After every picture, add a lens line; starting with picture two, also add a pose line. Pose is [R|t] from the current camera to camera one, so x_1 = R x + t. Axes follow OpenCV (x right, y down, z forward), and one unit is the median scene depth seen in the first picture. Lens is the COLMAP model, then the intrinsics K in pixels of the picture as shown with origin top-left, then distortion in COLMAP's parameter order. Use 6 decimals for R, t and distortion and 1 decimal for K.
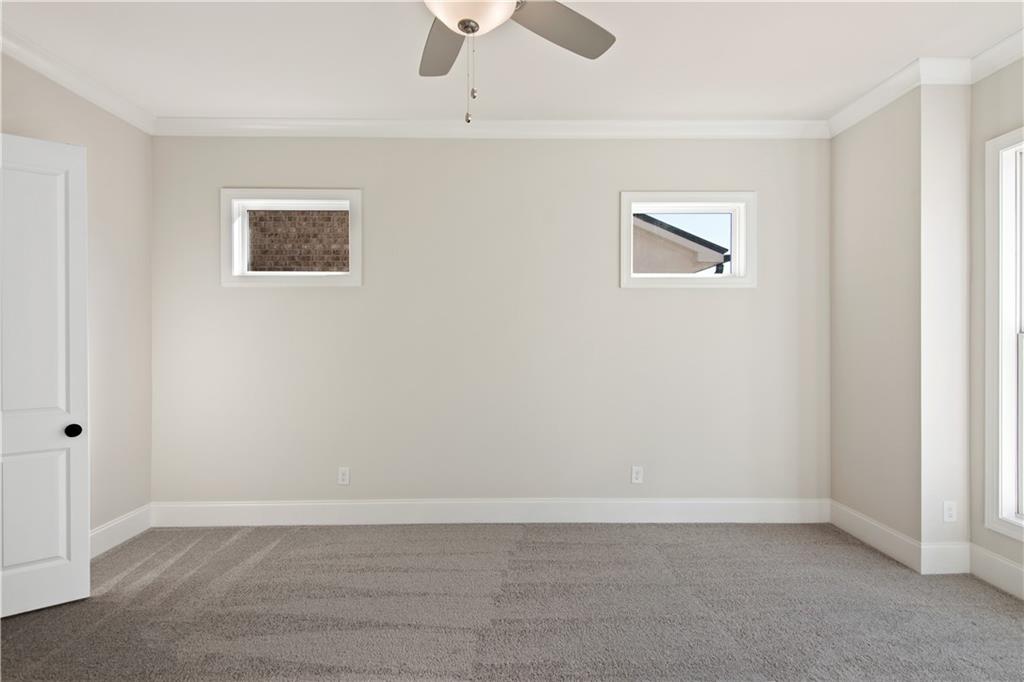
lens RADIAL K [[493.9, 0, 508.5], [0, 493.9, 340.7], [0, 0, 1]] dist [0.000333, -0.000611]
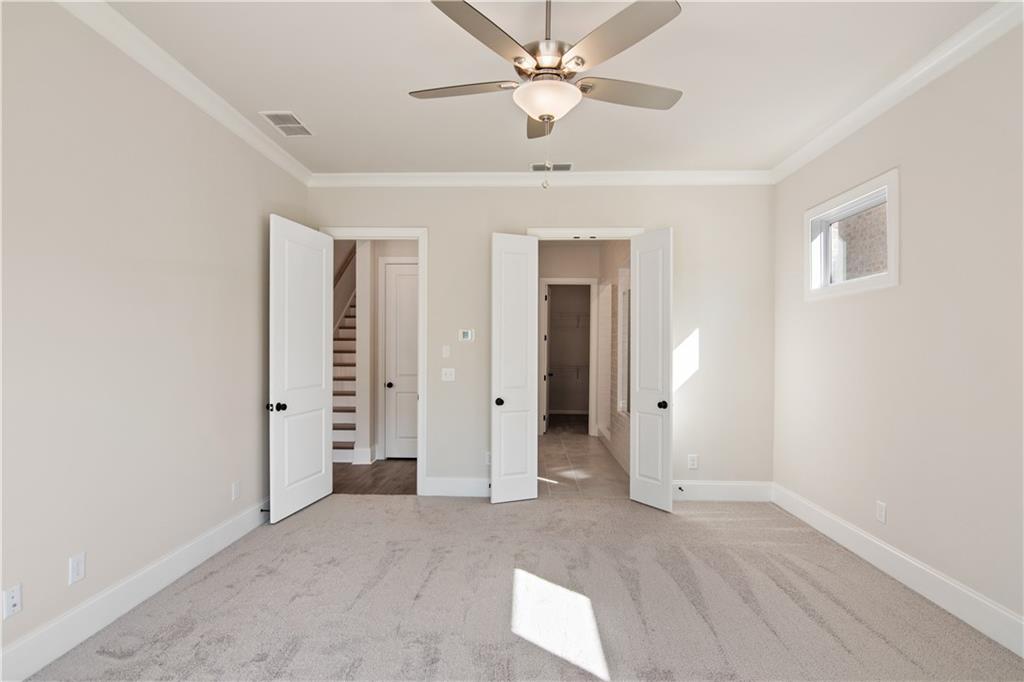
lens RADIAL K [[493.9, 0, 510.1], [0, 493.9, 345.2], [0, 0, 1]] dist [0.000333, -0.000611]
pose [[-0.024264, -0.000881, -0.999705, 0.567182], [-0.009103, 0.999958, -0.000660, -0.005775], [0.999664, 0.009085, -0.024271, 0.402785]]
